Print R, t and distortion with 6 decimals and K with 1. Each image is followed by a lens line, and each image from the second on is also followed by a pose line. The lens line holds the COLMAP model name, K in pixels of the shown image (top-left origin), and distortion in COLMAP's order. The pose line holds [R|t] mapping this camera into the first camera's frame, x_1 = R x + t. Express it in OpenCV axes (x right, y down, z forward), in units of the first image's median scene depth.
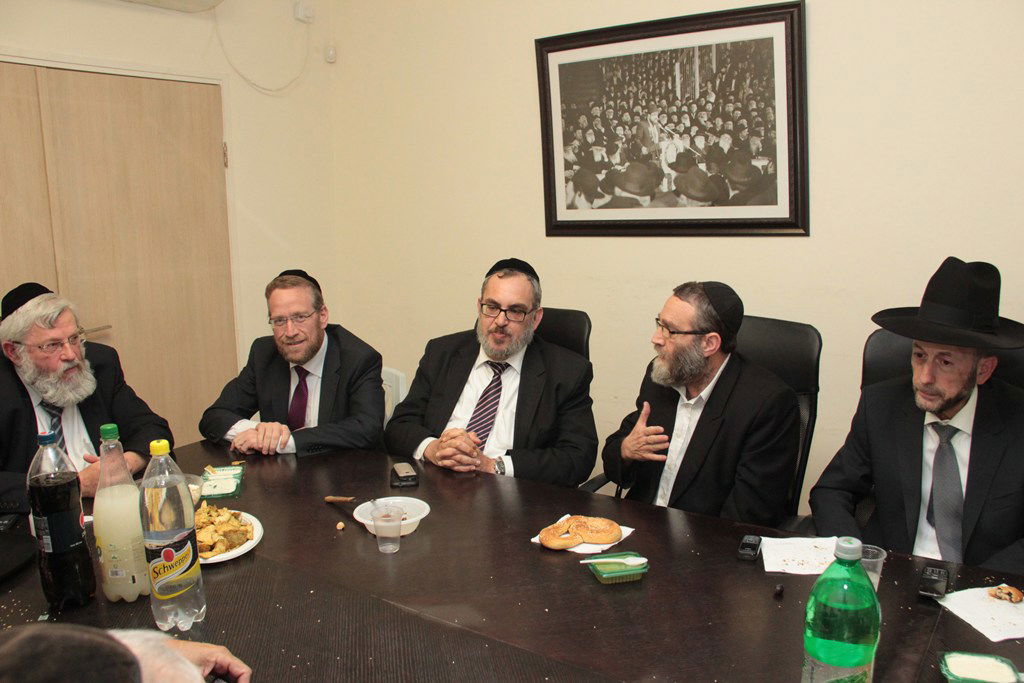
lens RADIAL K [[851.6, 0, 532.4], [0, 851.6, 342.7], [0, 0, 1]] dist [-0.187072, 0.148421]
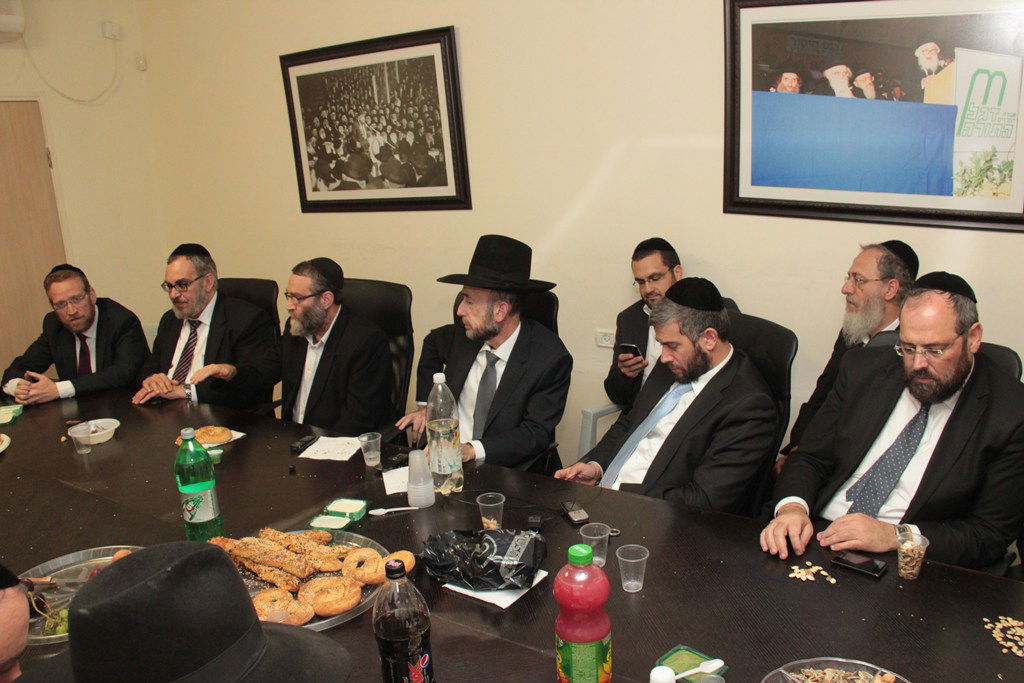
lens RADIAL K [[851.6, 0, 537.0], [0, 851.6, 335.3], [0, 0, 1]] dist [-0.187072, 0.148421]
pose [[0.998492, -0.043123, 0.033982, 0.362505], [0.040392, 0.996189, 0.077305, -0.030741], [-0.037186, -0.075816, 0.996428, -0.301633]]
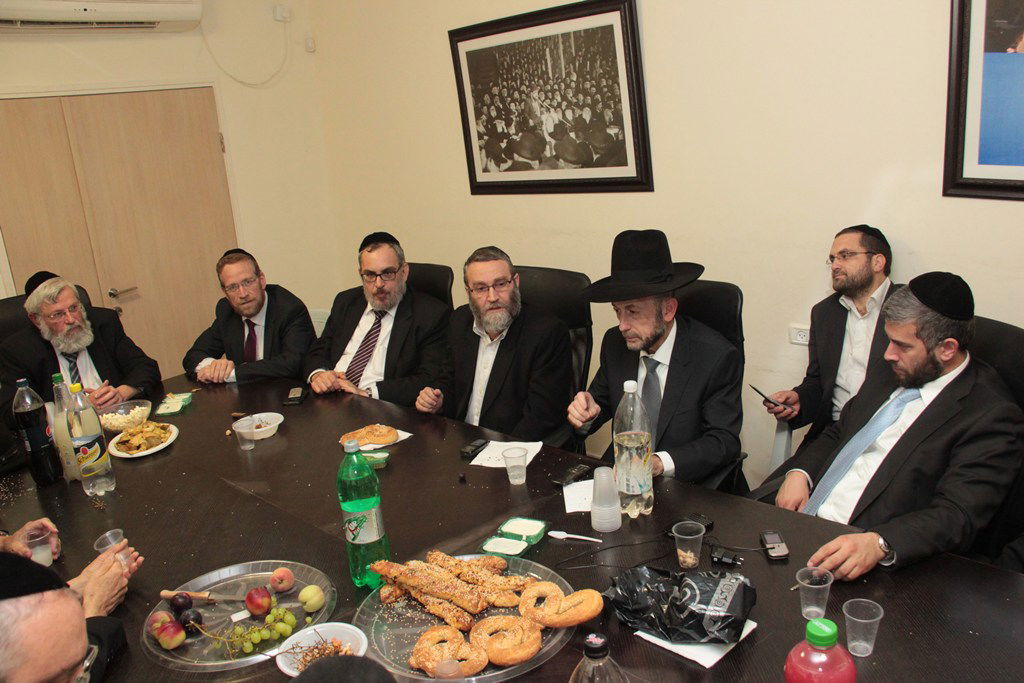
lens RADIAL K [[851.6, 0, 539.0], [0, 851.6, 340.0], [0, 0, 1]] dist [-0.187072, 0.148421]
pose [[0.987975, -0.025058, -0.152567, 0.333321], [0.040654, 0.994158, 0.099981, -0.042714], [0.149170, -0.104981, 0.983223, -0.214417]]
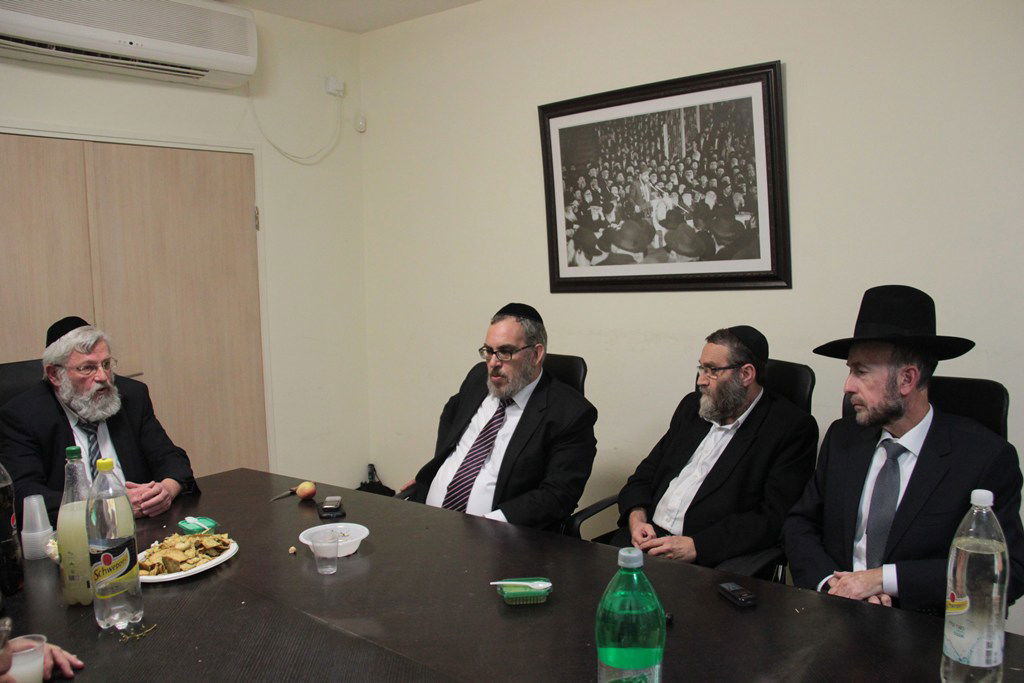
lens RADIAL K [[851.6, 0, 537.9], [0, 851.6, 345.7], [0, 0, 1]] dist [-0.187072, 0.148421]
pose [[0.995233, 0.001139, -0.097518, 0.118466], [-0.008385, 0.997228, -0.073936, 0.019151], [0.097163, 0.074401, 0.992484, -0.037436]]
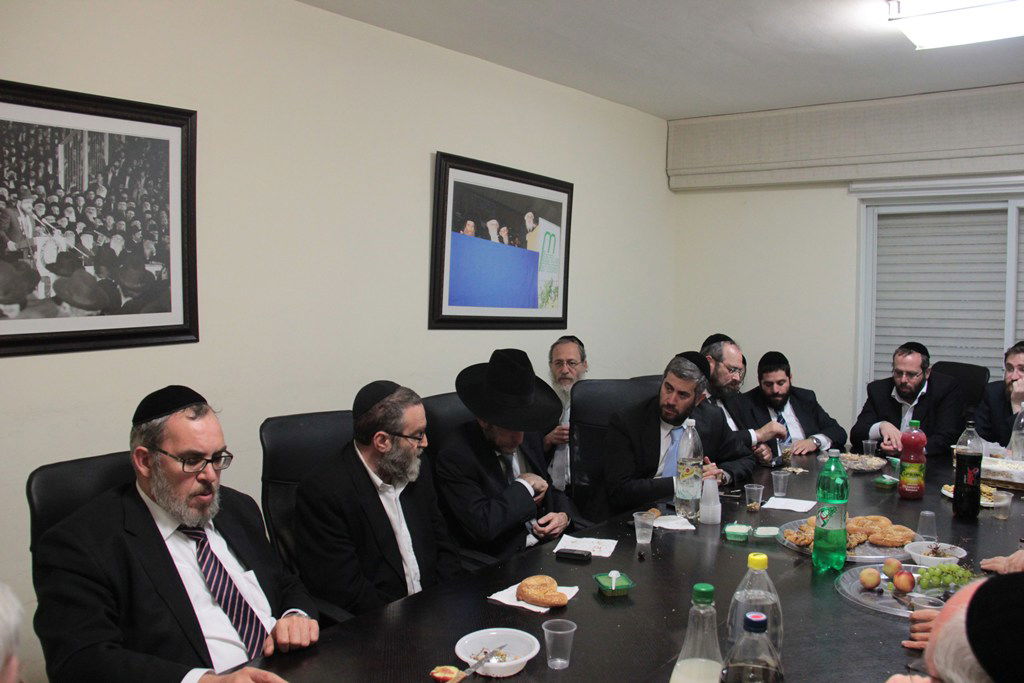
lens RADIAL K [[851.6, 0, 541.8], [0, 851.6, 333.9], [0, 0, 1]] dist [-0.187072, 0.148421]
pose [[0.039488, -0.035973, 0.998572, -0.622182], [0.164436, 0.985961, 0.029016, -0.093547], [-0.985597, 0.163056, 0.044849, 0.519315]]
